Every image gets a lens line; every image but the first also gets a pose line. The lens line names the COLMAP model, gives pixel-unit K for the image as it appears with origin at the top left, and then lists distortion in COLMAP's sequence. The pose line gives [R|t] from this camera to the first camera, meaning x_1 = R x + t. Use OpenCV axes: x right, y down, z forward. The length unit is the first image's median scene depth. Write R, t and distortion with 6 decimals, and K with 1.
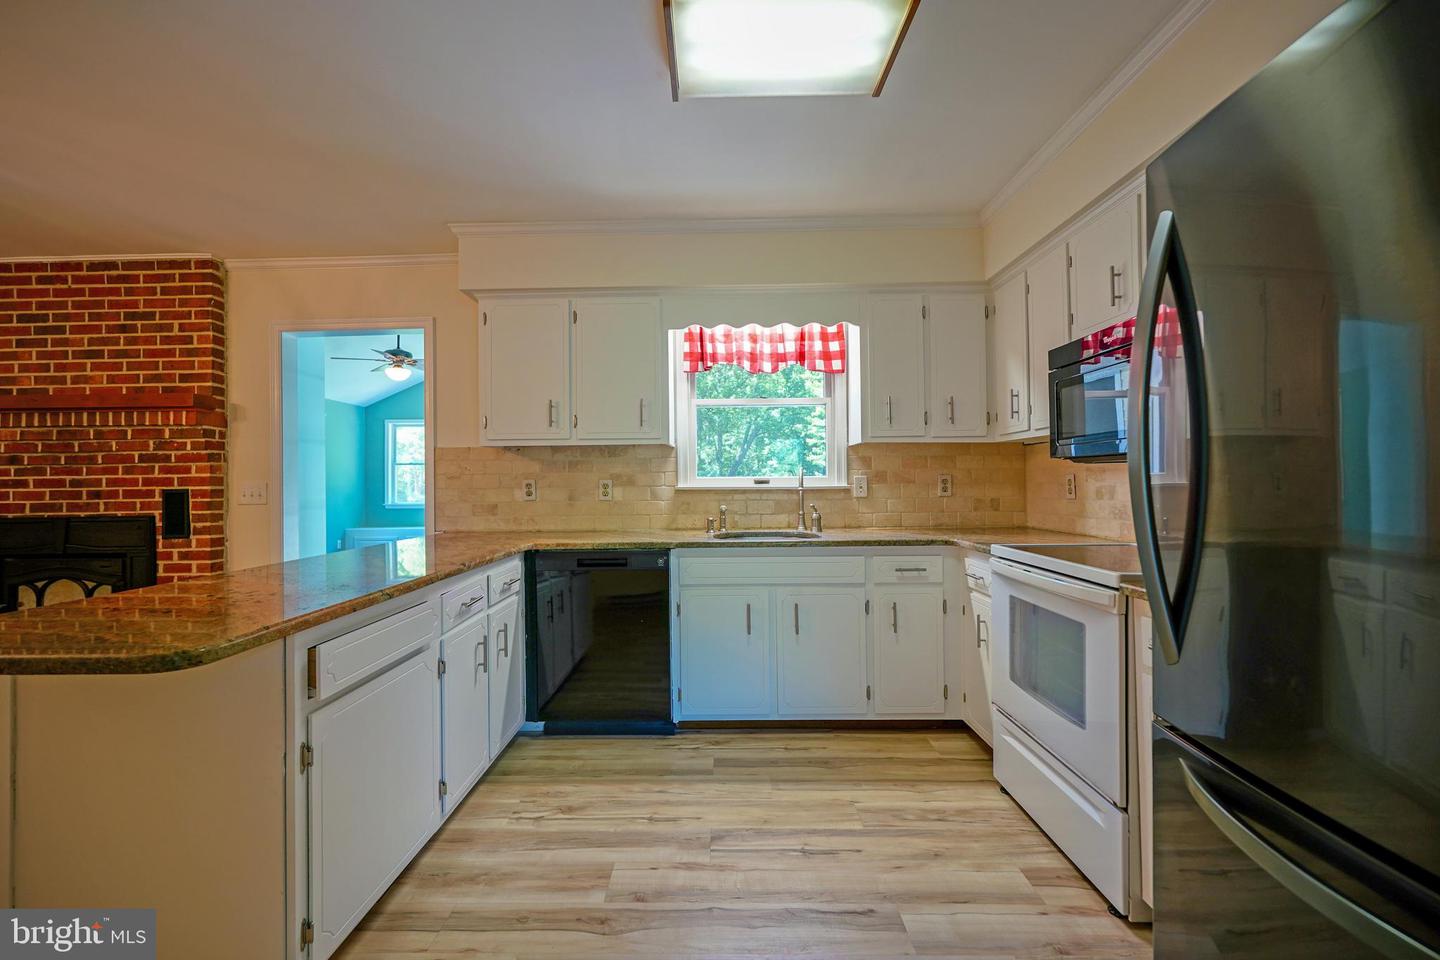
lens RADIAL K [[603.0, 0, 709.4], [0, 603.0, 482.0], [0, 0, 1]] dist [-0.010082, 0.004287]
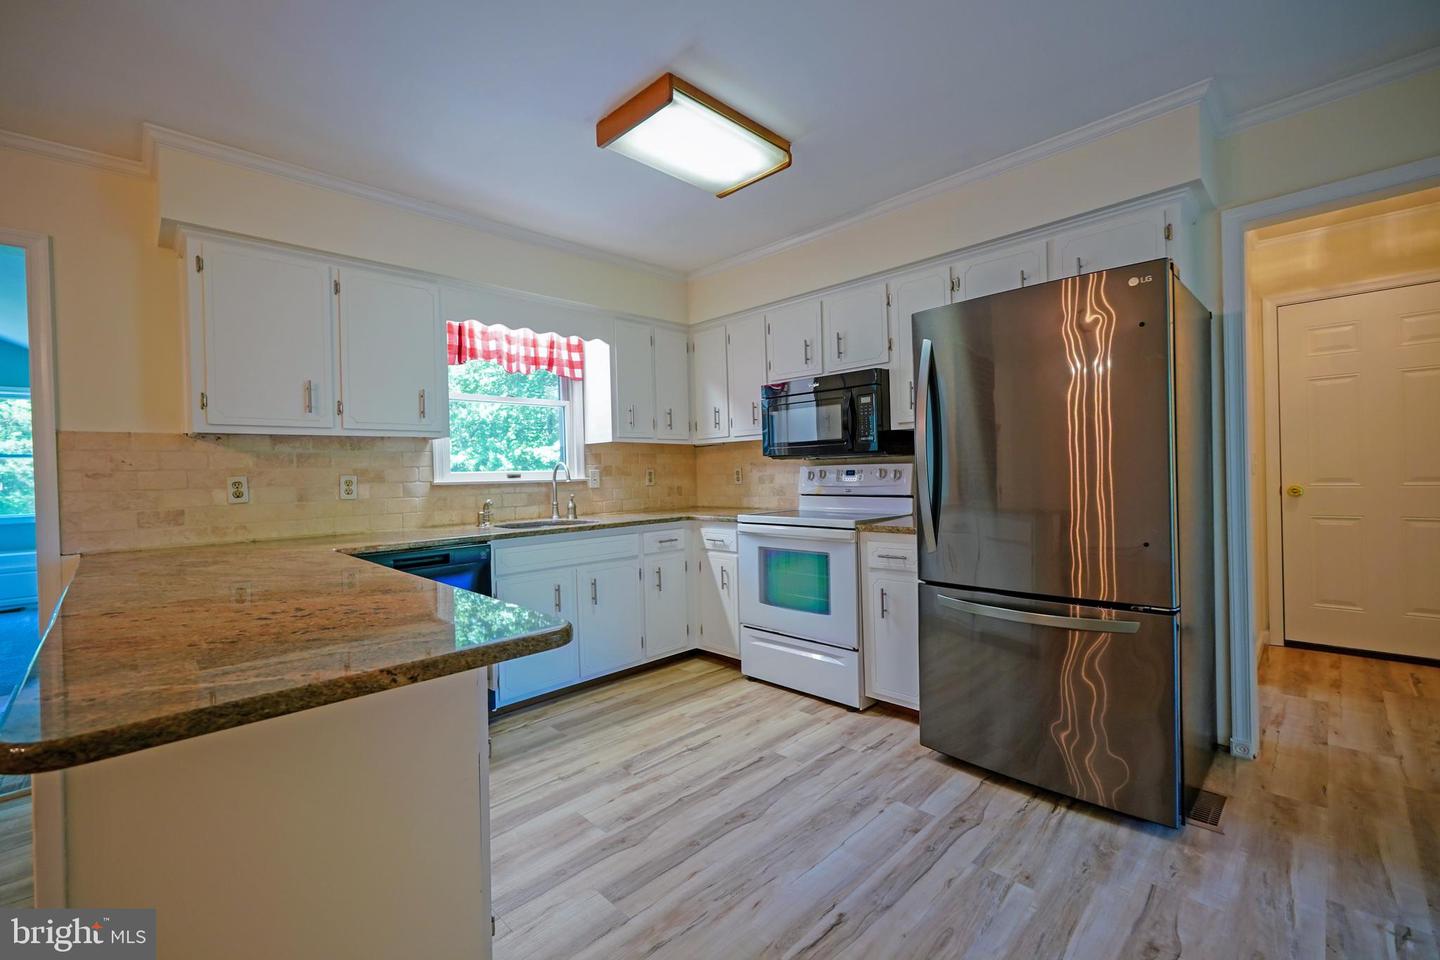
lens RADIAL K [[603.0, 0, 707.1], [0, 603.0, 477.7], [0, 0, 1]] dist [-0.010082, 0.004287]
pose [[0.704814, -0.014448, 0.709245, -0.465808], [0.016312, 0.999858, 0.004158, 0.004441], [-0.709204, 0.008639, 0.704950, 0.016766]]
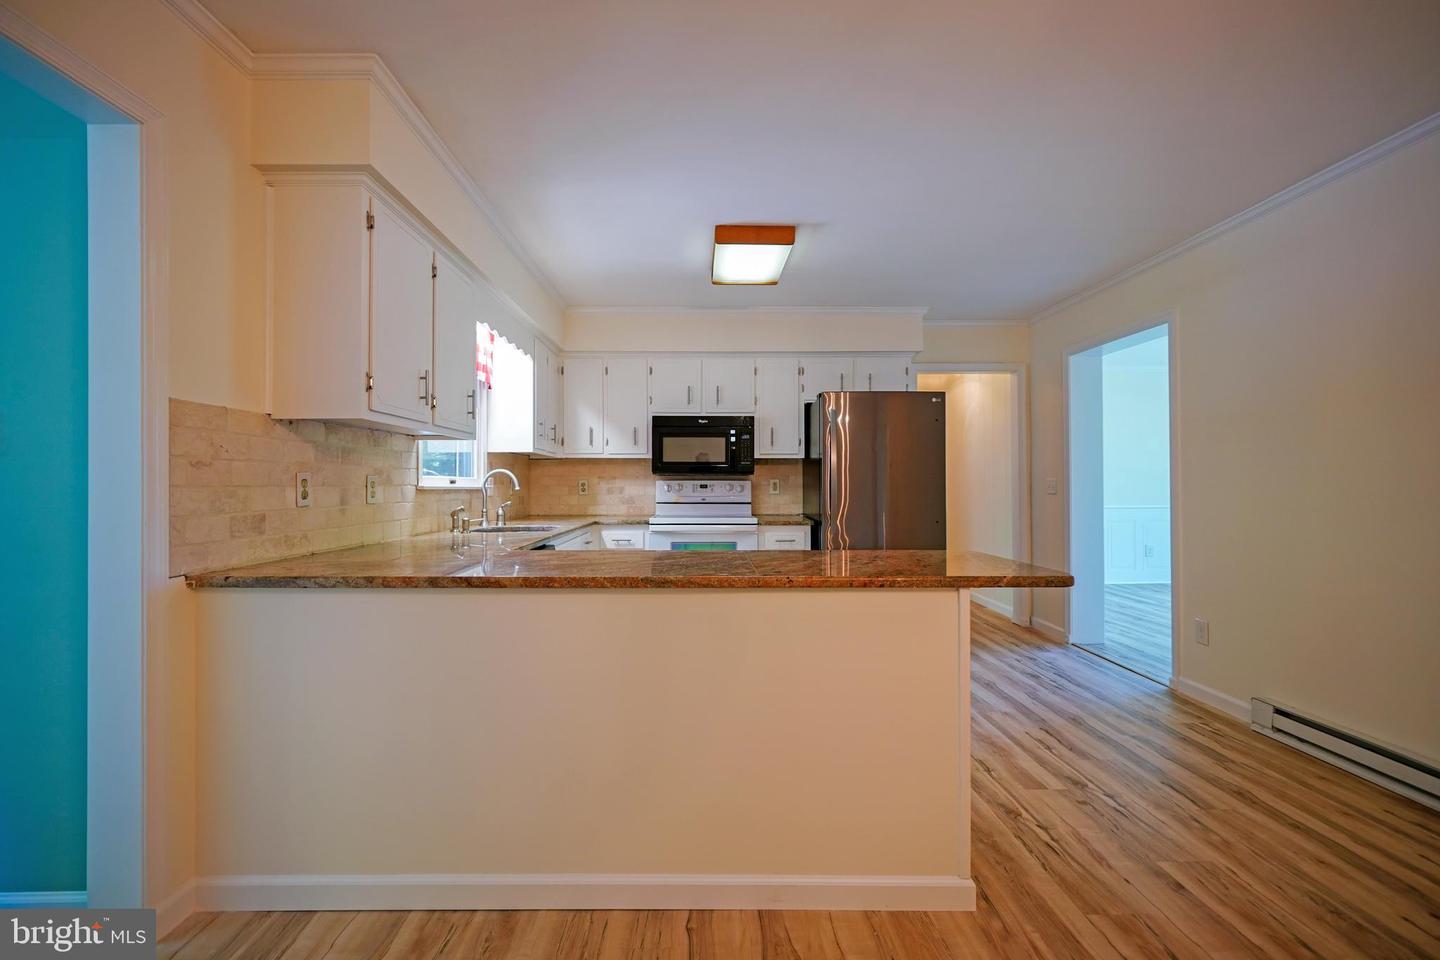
lens RADIAL K [[603.0, 0, 700.7], [0, 603.0, 480.5], [0, 0, 1]] dist [-0.010082, 0.004287]
pose [[-0.017329, 0.016144, 0.999719, -1.021852], [-0.003248, 0.999863, -0.016203, 0.014279], [-0.999845, -0.003528, -0.017275, 0.662360]]
